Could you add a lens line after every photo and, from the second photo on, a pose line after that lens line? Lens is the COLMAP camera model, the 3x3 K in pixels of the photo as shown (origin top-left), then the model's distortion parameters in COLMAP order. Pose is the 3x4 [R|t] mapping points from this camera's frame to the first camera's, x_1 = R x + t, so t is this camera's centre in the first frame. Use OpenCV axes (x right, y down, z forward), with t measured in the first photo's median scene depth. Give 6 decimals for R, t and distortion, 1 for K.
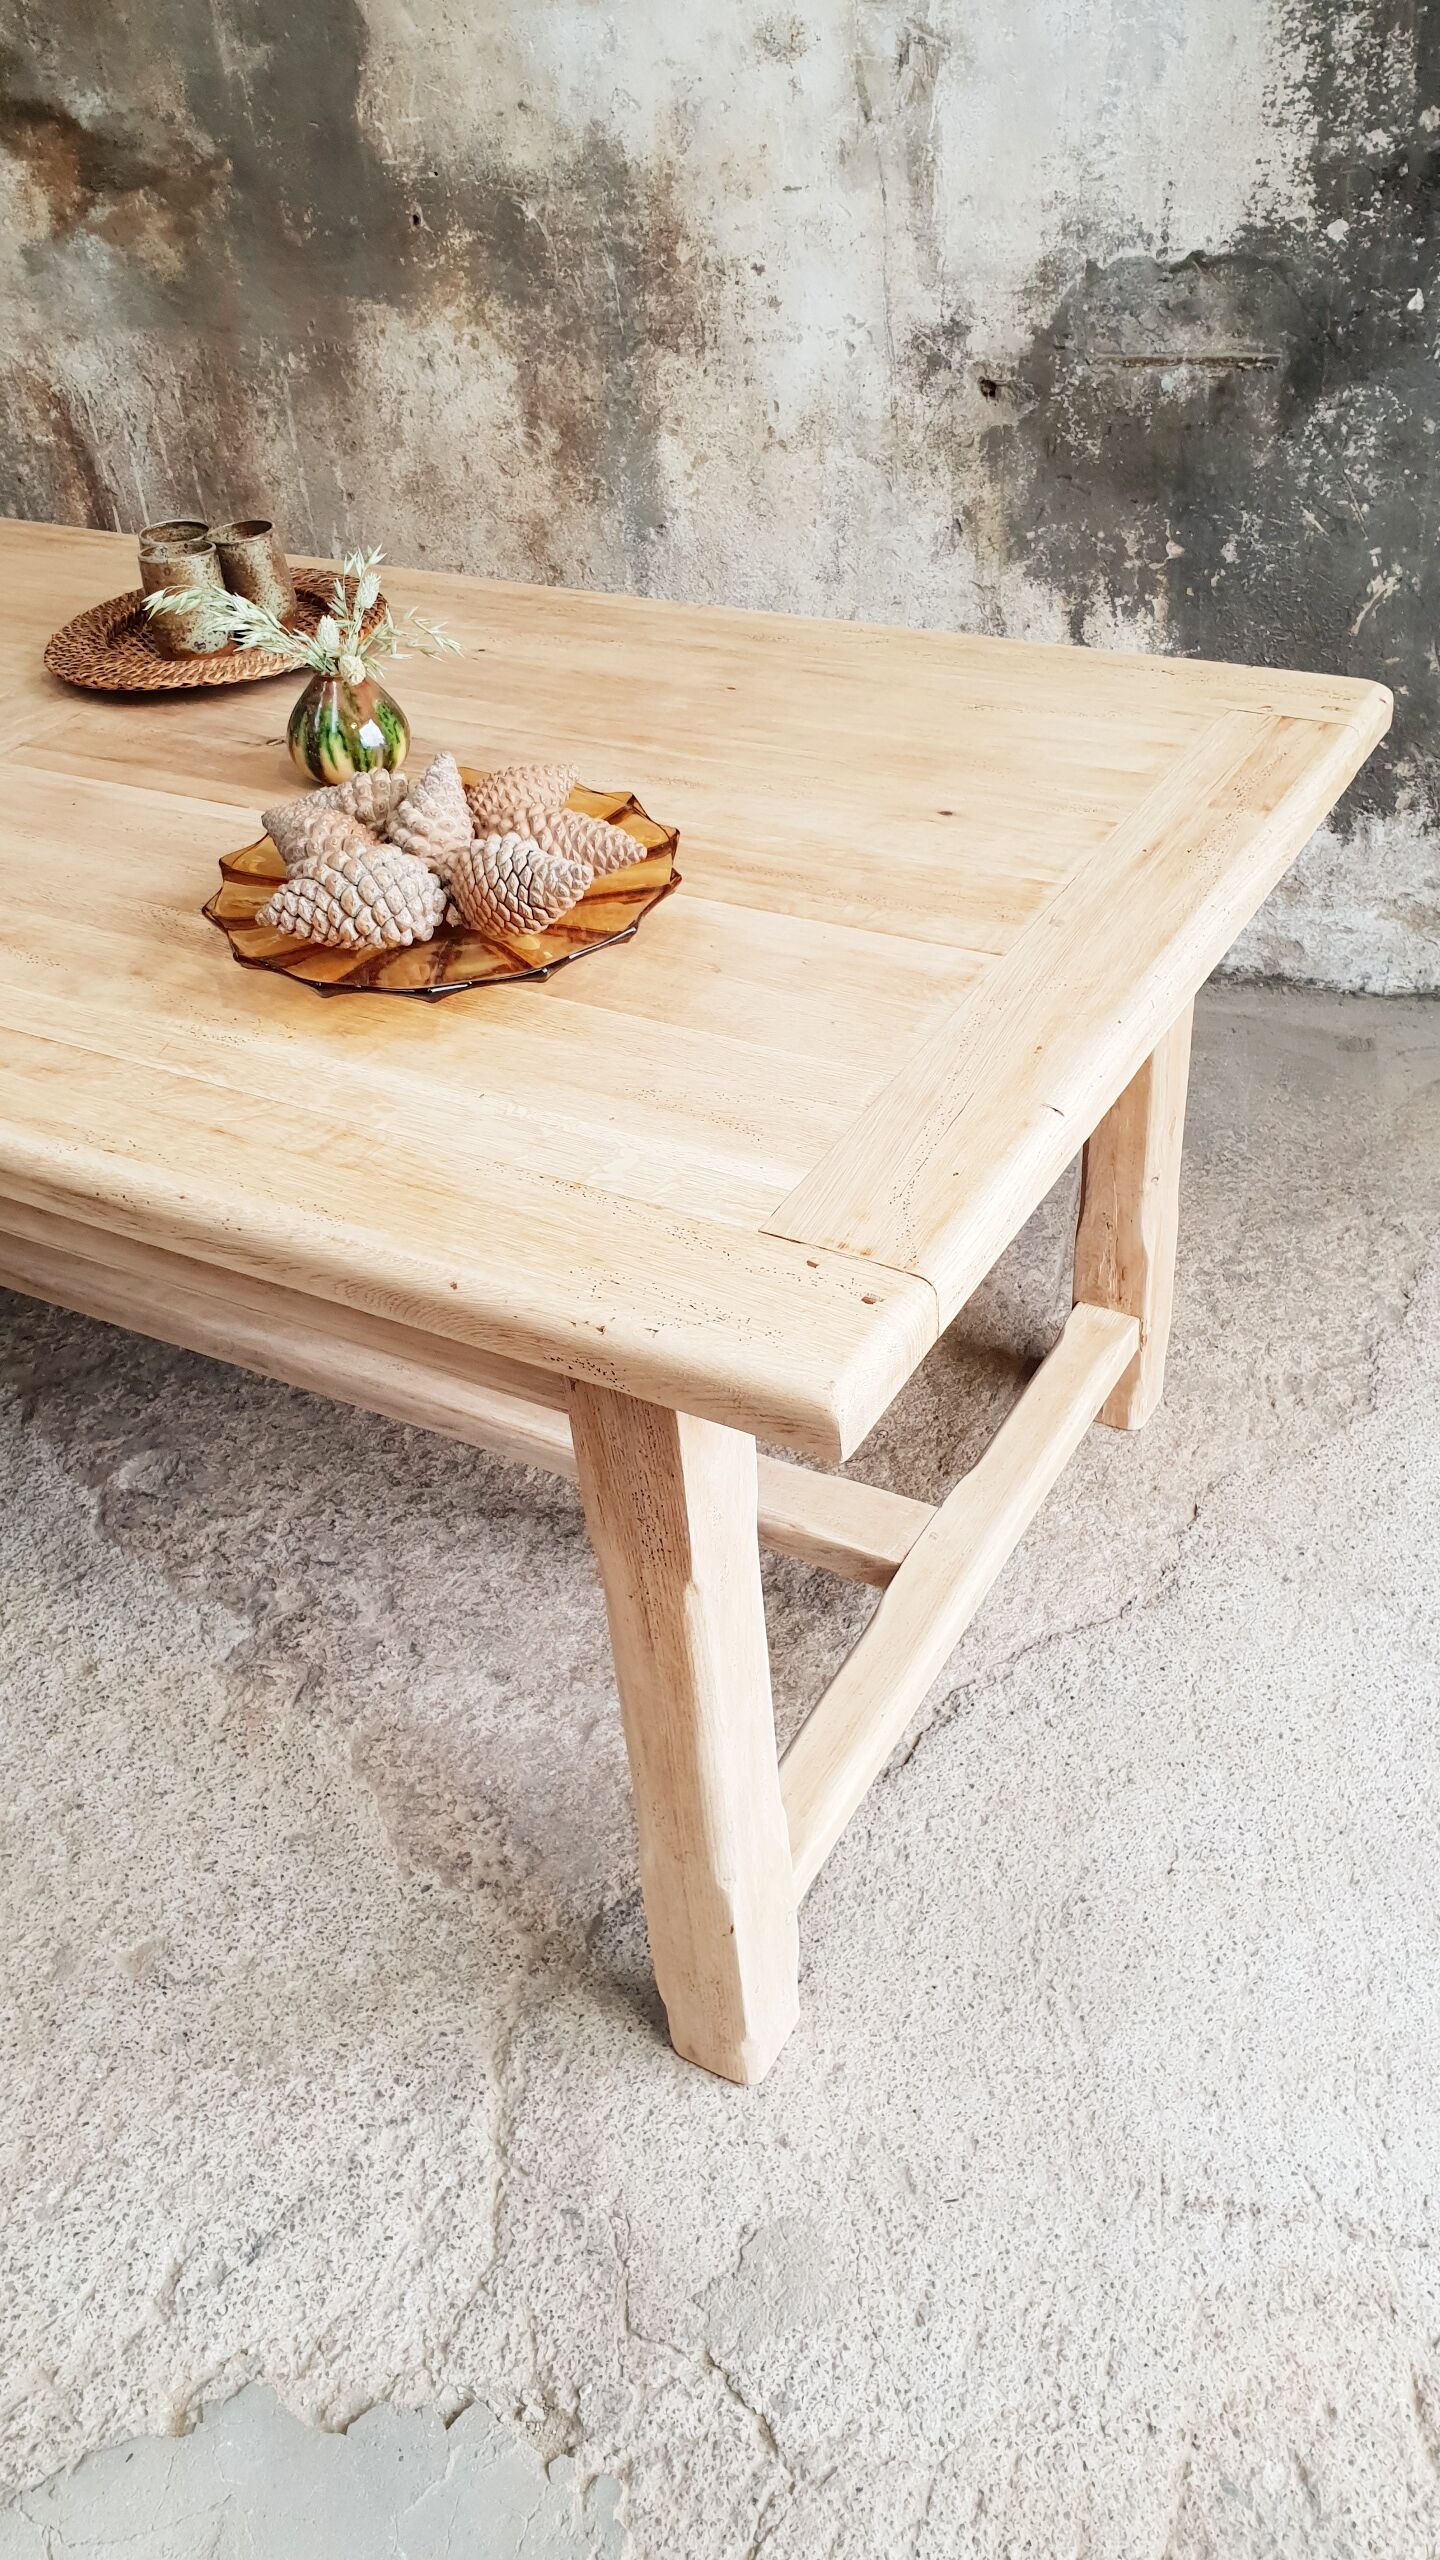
lens RADIAL K [[2005.5, 0, 761.3], [0, 2005.5, 1280.7], [0, 0, 1]] dist [-0.001739, 0.019464]
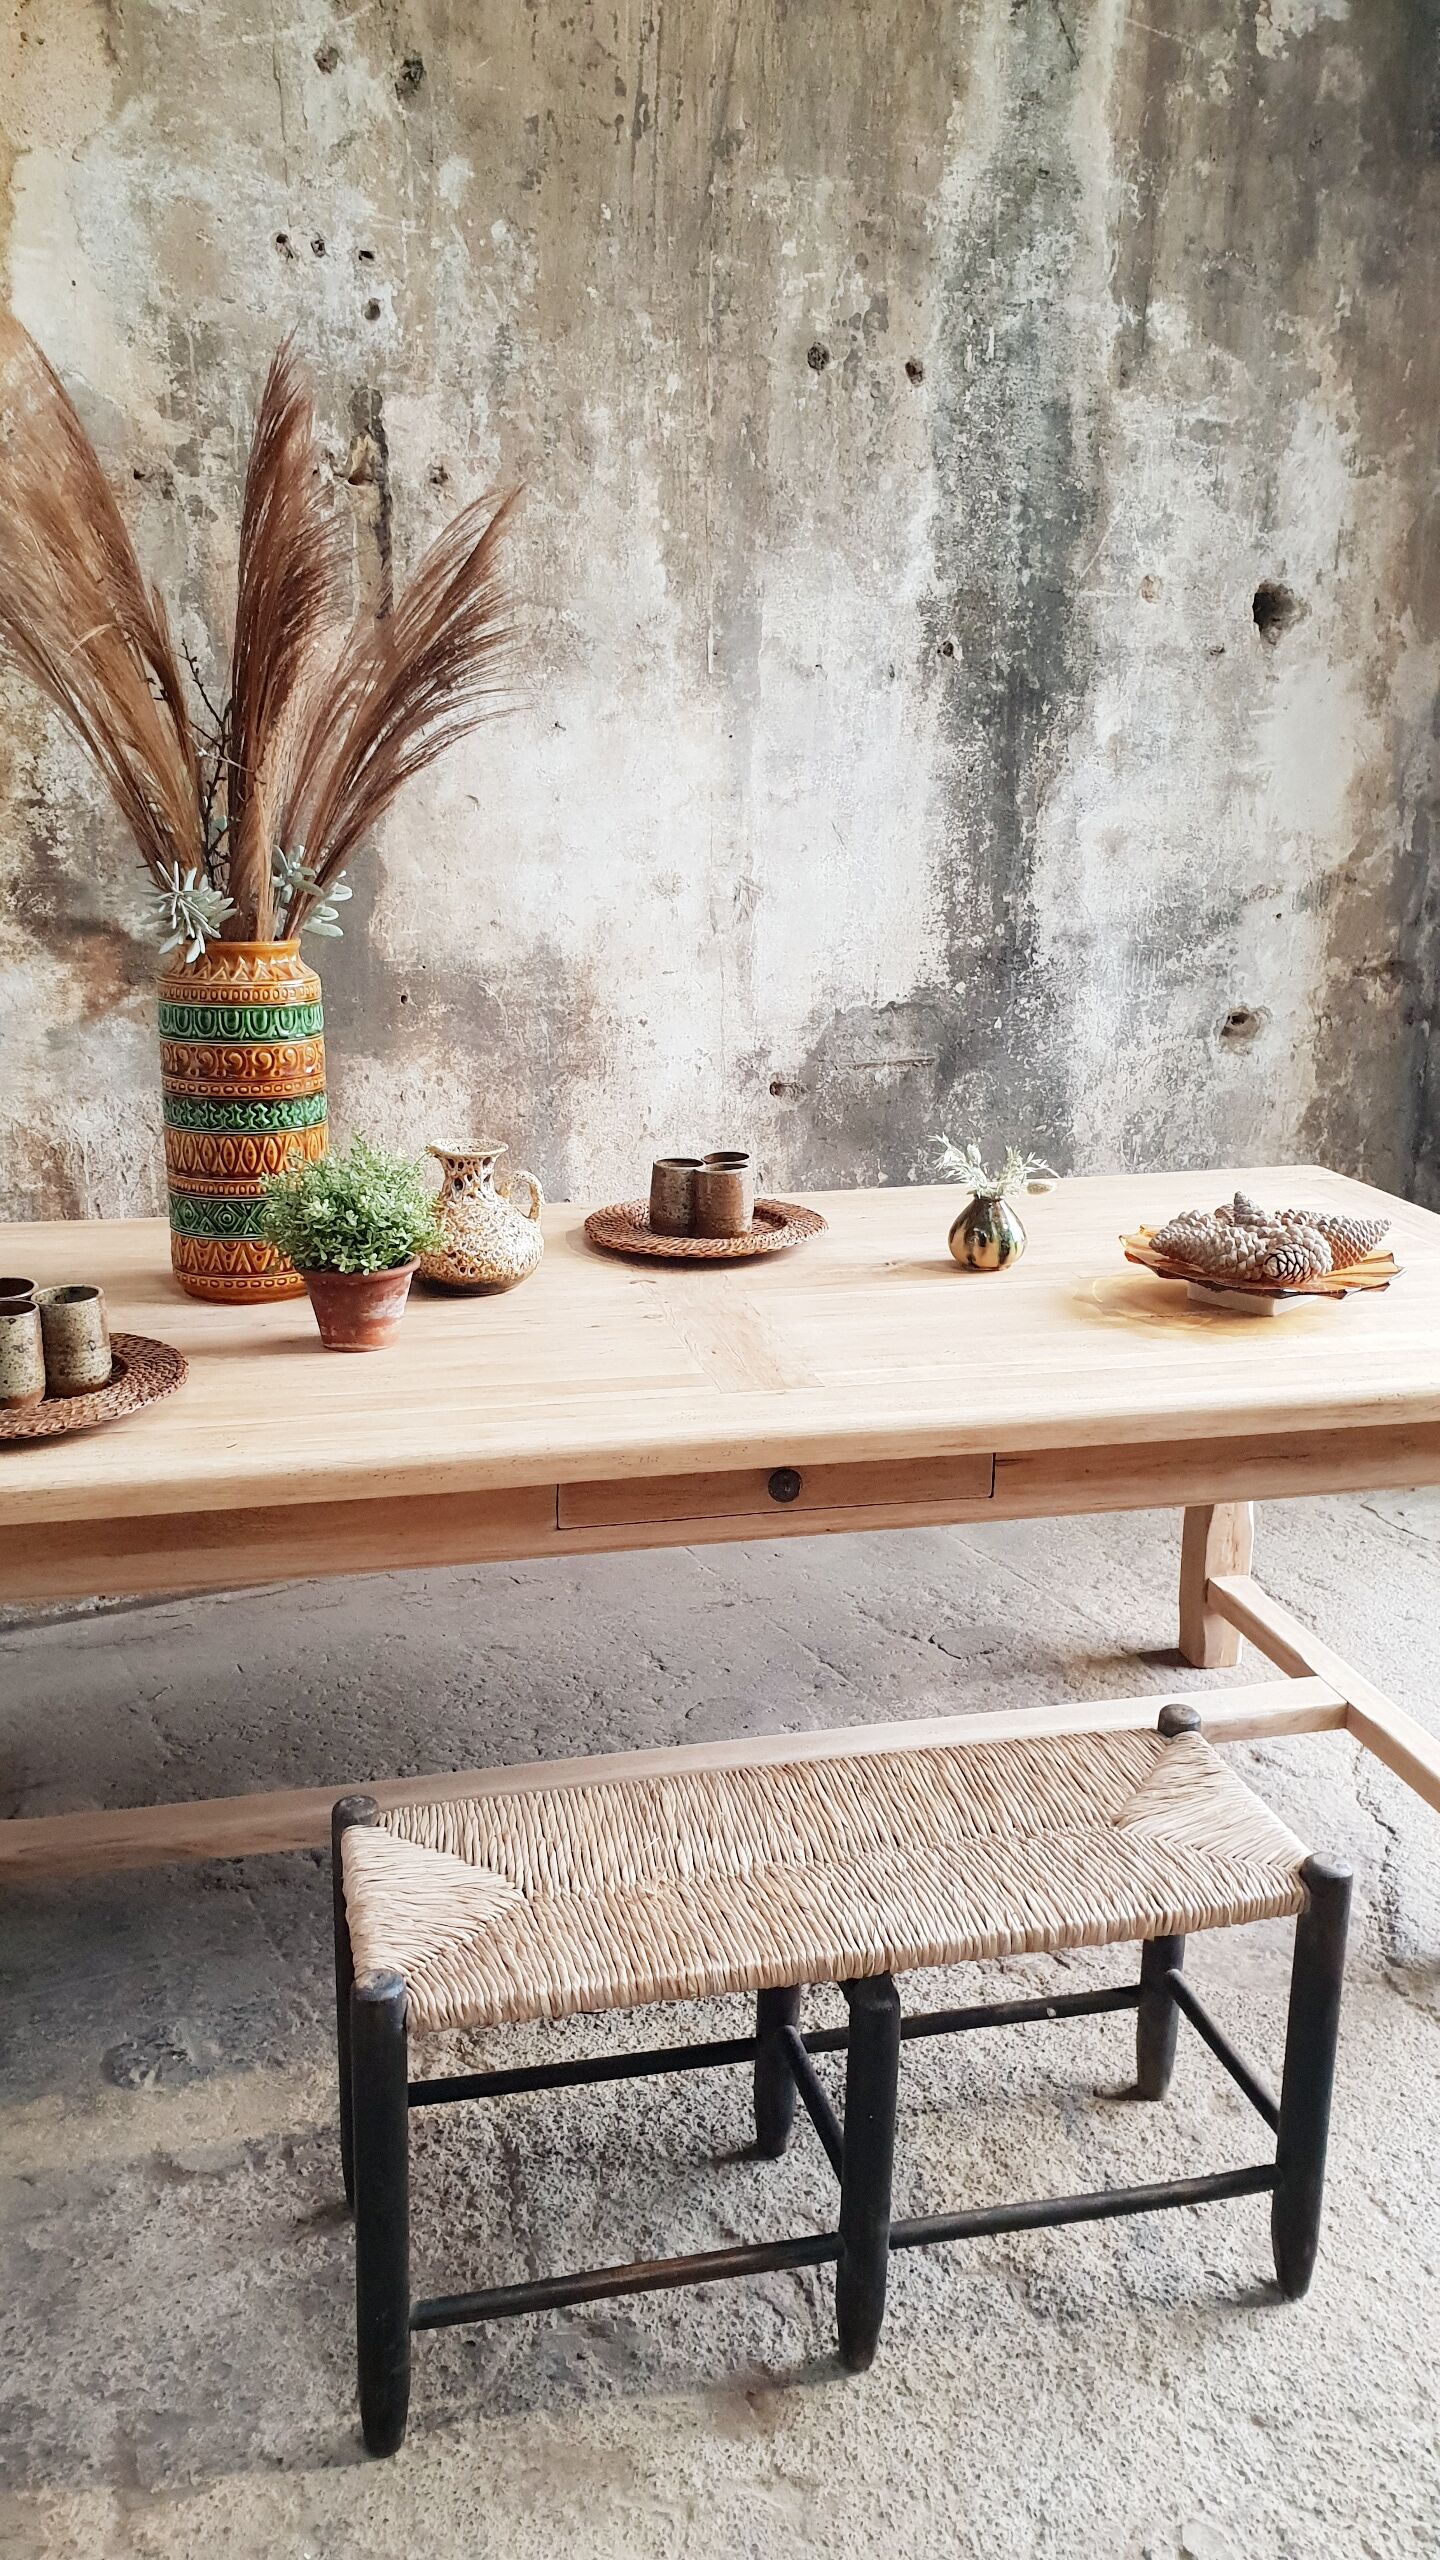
lens RADIAL K [[2005.5, 0, 724.7], [0, 2005.5, 1271.4], [0, 0, 1]] dist [-0.001739, 0.019464]
pose [[0.735964, -0.106223, 0.668636, -0.937380], [0.360903, 0.897144, -0.254719, 0.047296], [-0.572806, 0.428777, 0.698602, 0.034769]]
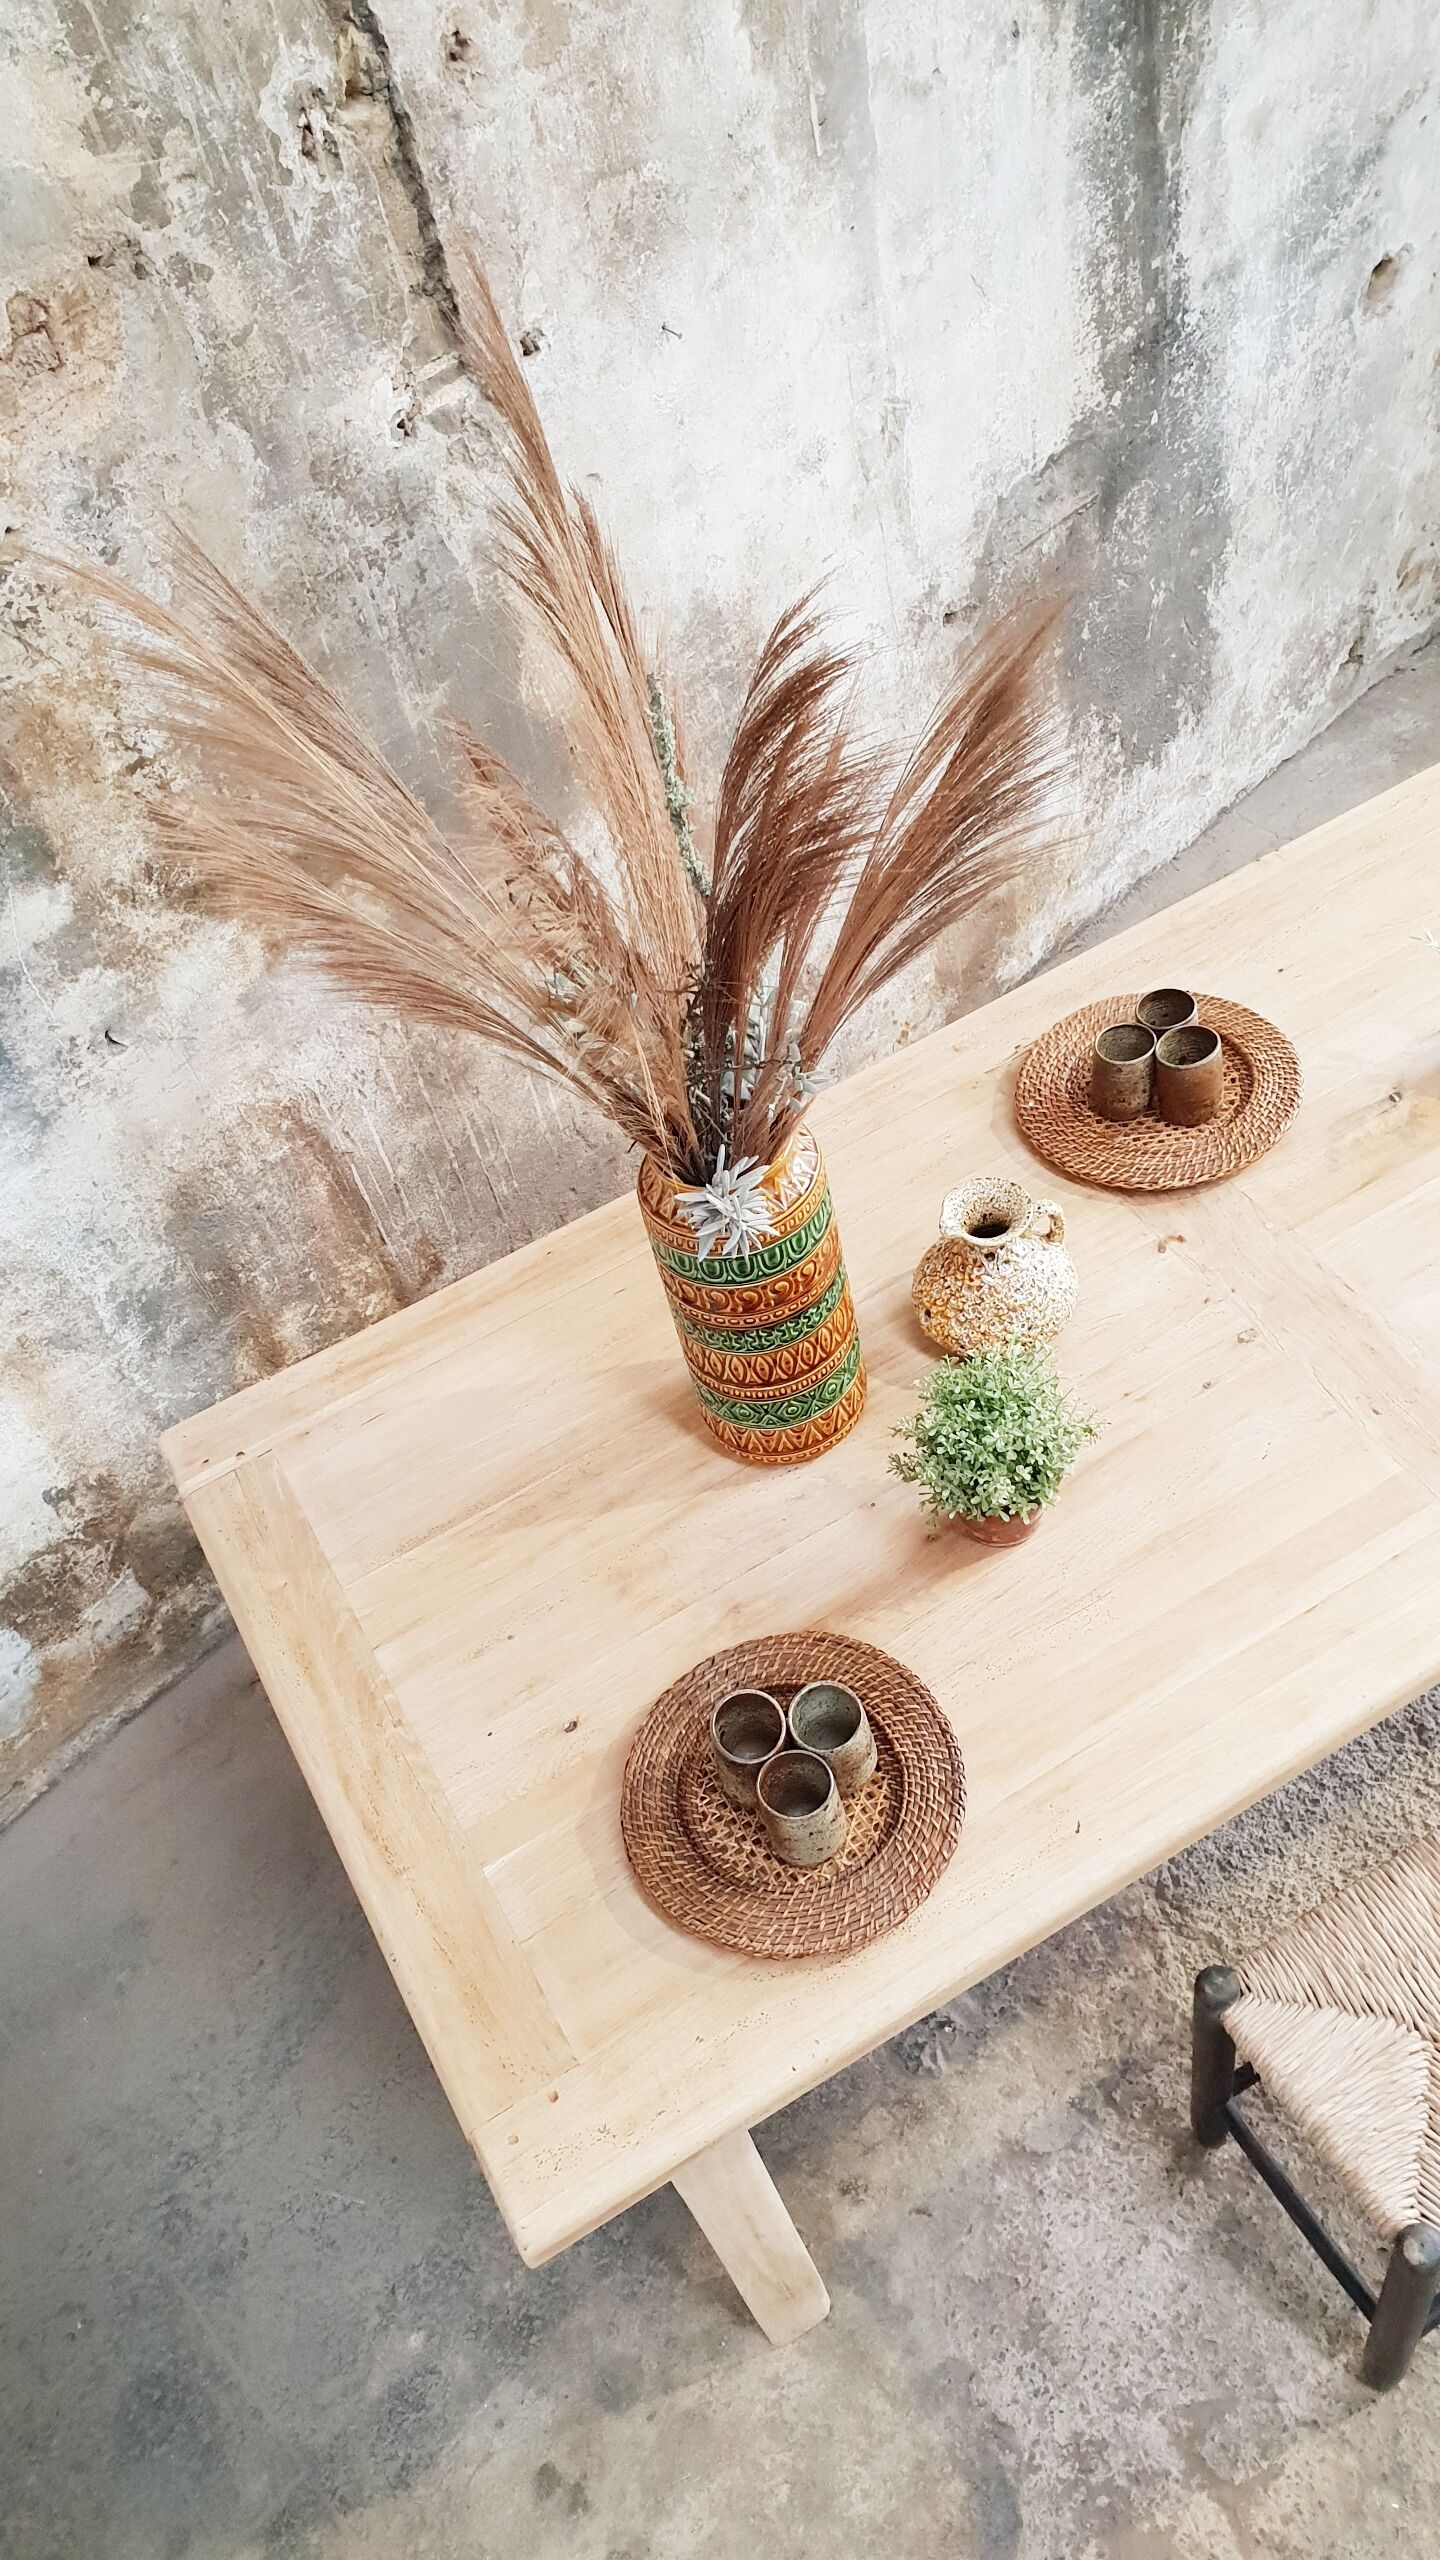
lens RADIAL K [[2005.5, 0, 756.3], [0, 2005.5, 1278.3], [0, 0, 1]] dist [-0.001739, 0.019464]
pose [[0.523069, -0.659435, 0.539949, -0.895973], [0.612820, 0.731287, 0.299453, -0.594766], [-0.592327, 0.174257, 0.786628, 0.164213]]
